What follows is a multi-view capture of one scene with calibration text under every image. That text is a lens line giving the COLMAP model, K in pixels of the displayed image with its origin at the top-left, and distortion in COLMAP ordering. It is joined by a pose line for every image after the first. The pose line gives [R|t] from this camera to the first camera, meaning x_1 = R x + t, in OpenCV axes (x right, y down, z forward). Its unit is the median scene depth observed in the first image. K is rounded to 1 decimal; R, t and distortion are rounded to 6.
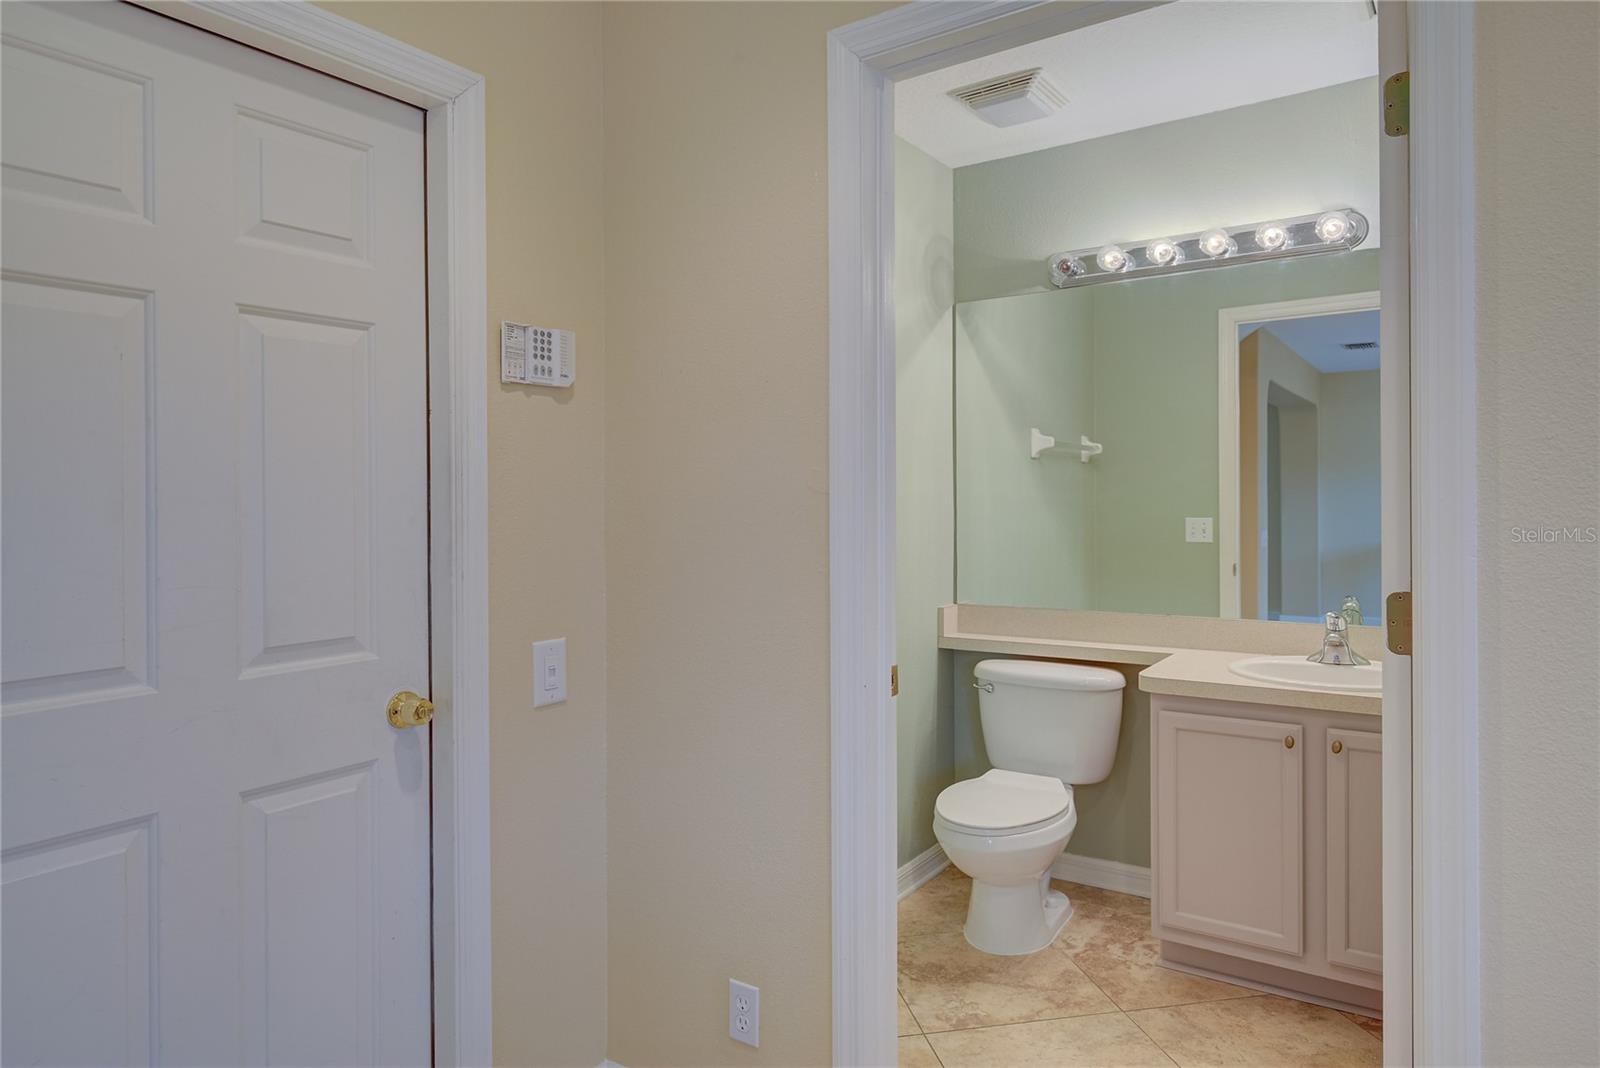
lens RADIAL K [[1014.8, 0, 747.8], [0, 1014.8, 513.9], [0, 0, 1]] dist [0.002629, -0.001220]
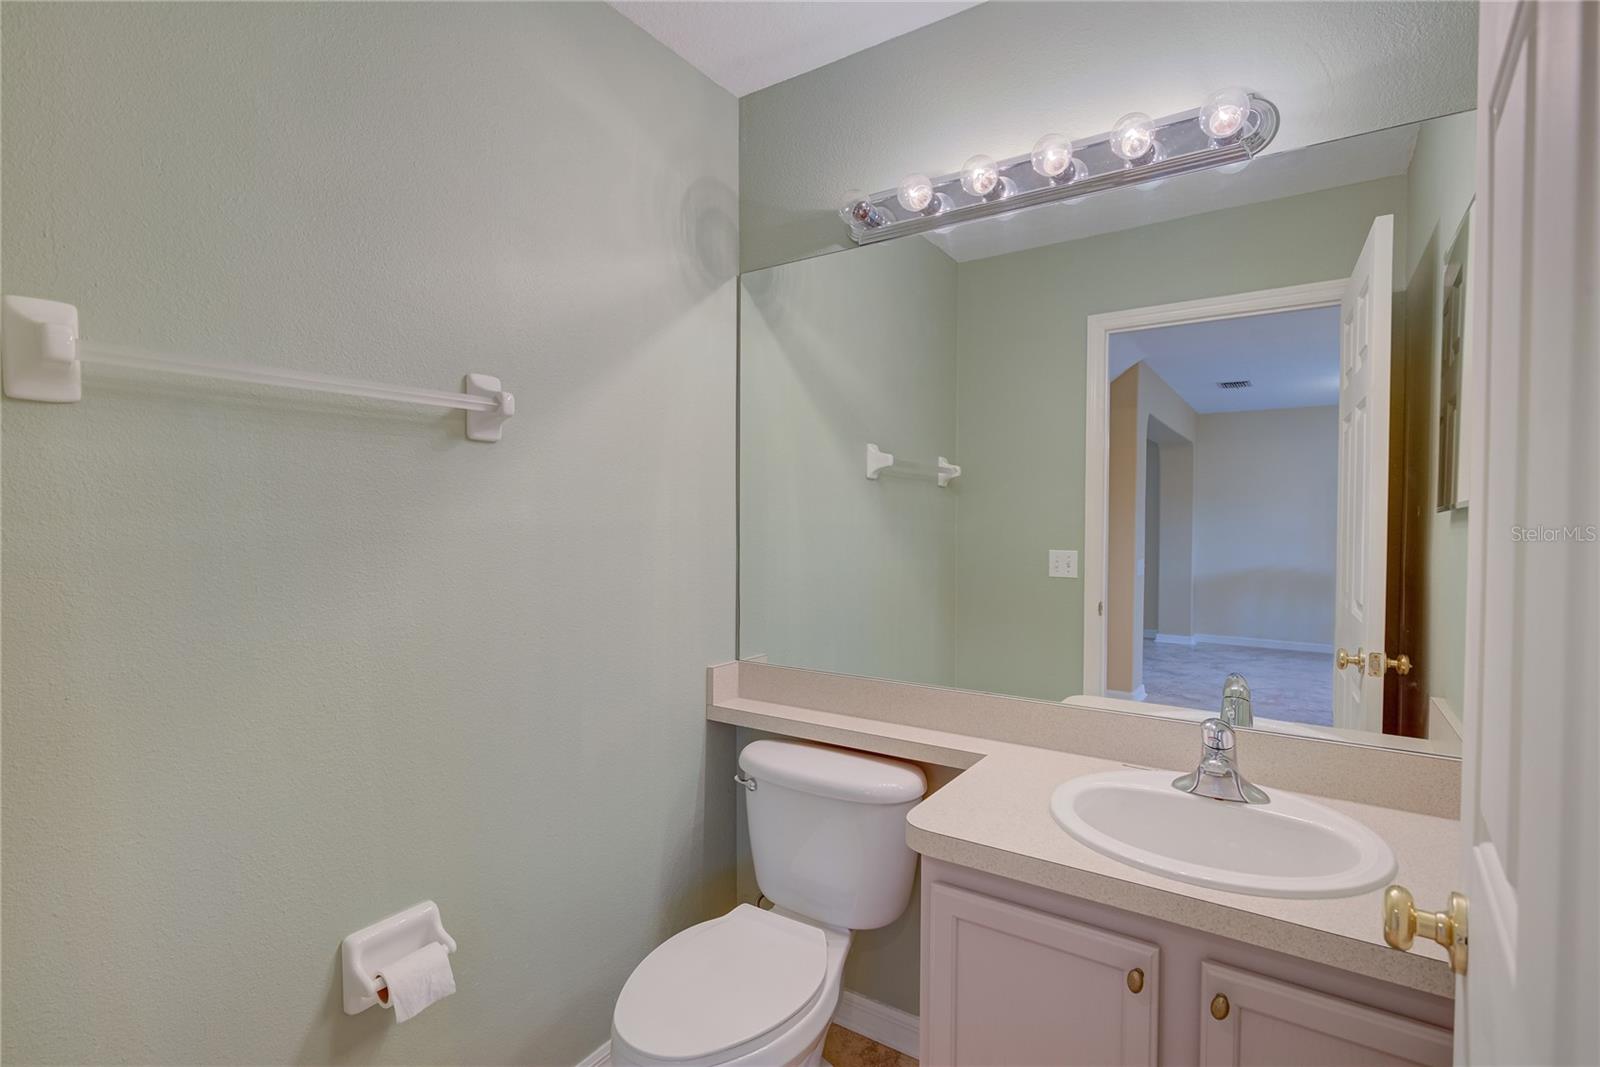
lens RADIAL K [[762.1, 0, 800.0], [0, 762.1, 533.5], [0, 0, 1]] dist [-0.002913, -0.000219]
pose [[0.999189, 0.017089, 0.036449, 0.231326], [-0.017285, 0.999838, 0.005047, -0.012549], [-0.036357, -0.005673, 0.999323, 0.414373]]
